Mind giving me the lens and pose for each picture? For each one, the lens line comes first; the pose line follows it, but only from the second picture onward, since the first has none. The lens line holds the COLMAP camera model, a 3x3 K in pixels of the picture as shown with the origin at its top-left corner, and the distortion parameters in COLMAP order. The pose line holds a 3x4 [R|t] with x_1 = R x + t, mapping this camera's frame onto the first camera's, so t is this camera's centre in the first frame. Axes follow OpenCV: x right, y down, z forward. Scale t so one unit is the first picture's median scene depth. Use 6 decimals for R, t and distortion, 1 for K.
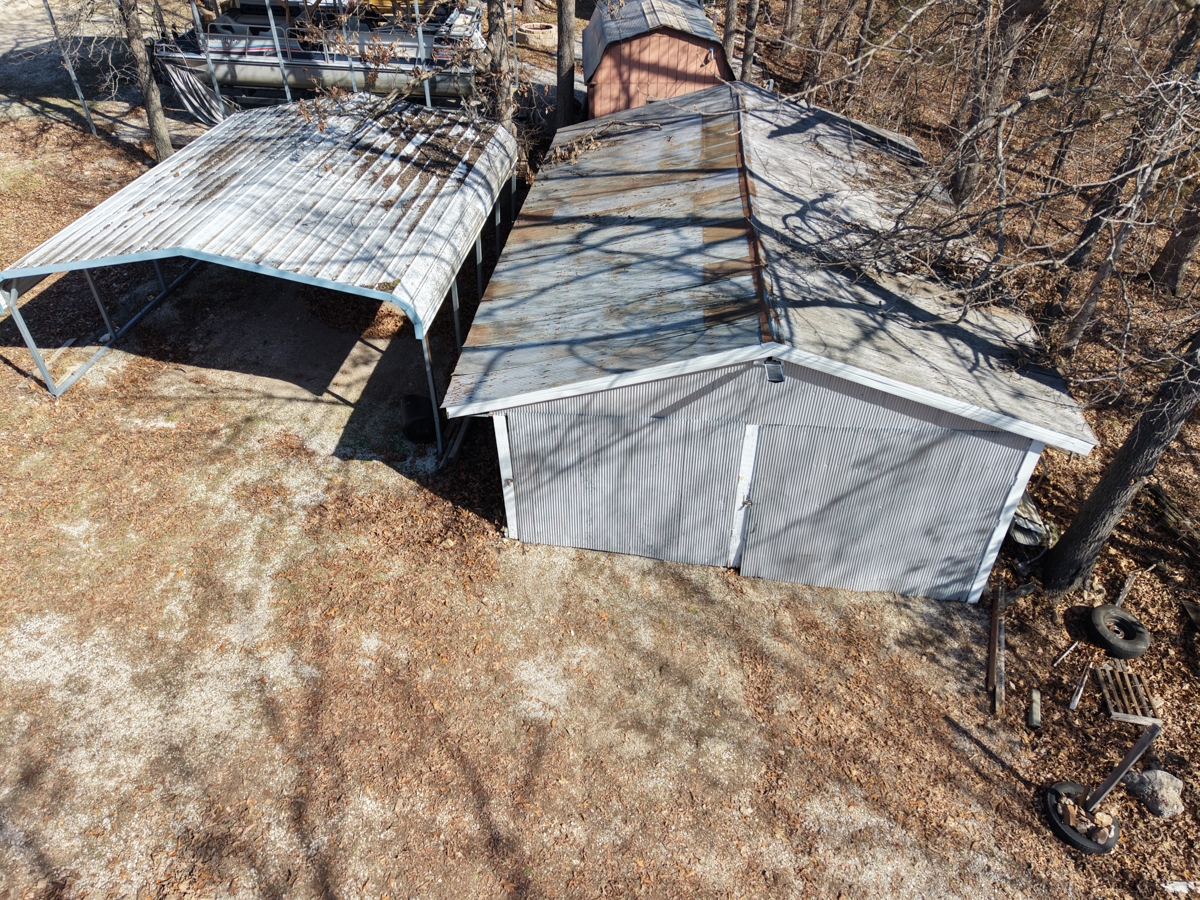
lens RADIAL K [[804.6, 0, 599.8], [0, 804.6, 449.3], [0, 0, 1]] dist [0.012817, -0.012288]
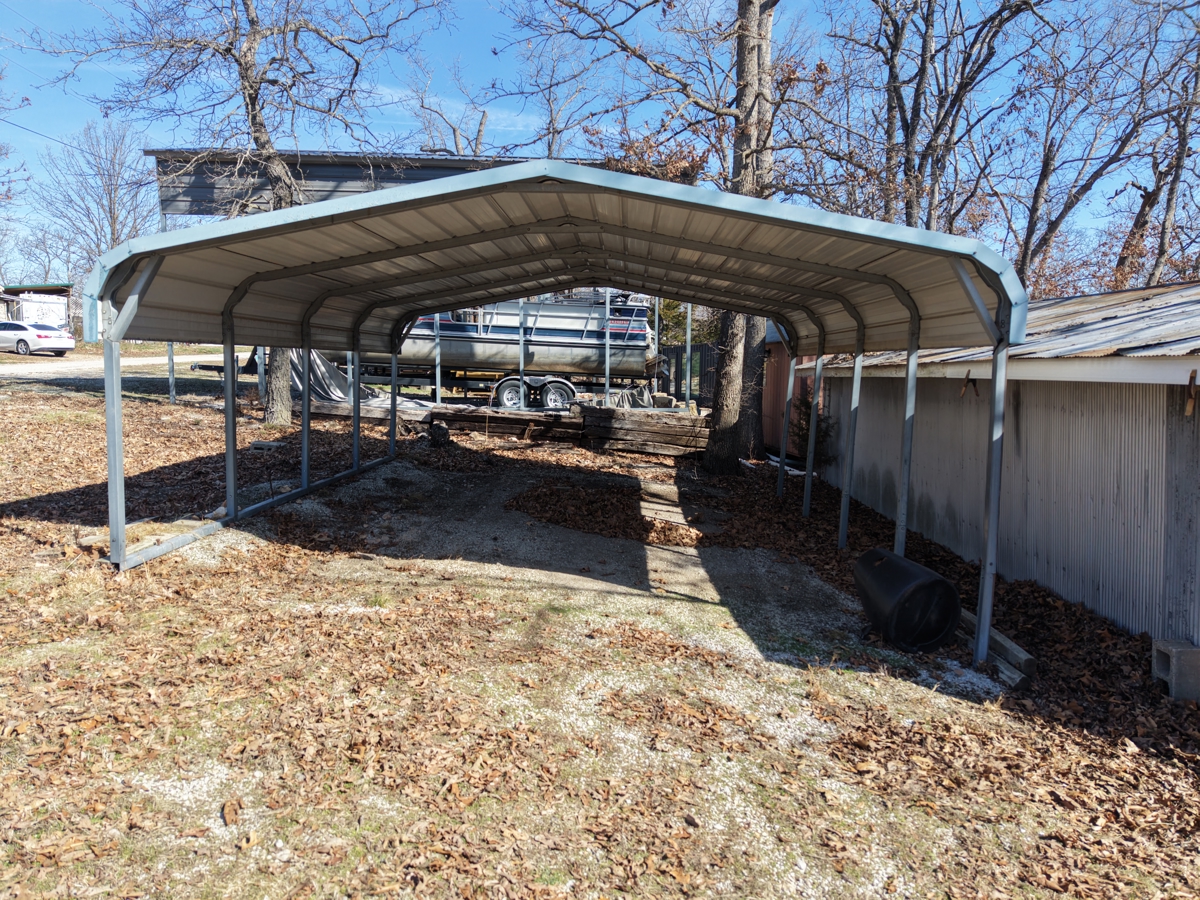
lens RADIAL K [[804.6, 0, 599.0], [0, 804.6, 449.2], [0, 0, 1]] dist [0.012817, -0.012288]
pose [[0.997237, -0.014709, 0.072815, -0.468061], [0.052465, 0.833402, -0.550171, 0.149616], [-0.052592, 0.552471, 0.831871, 0.613381]]
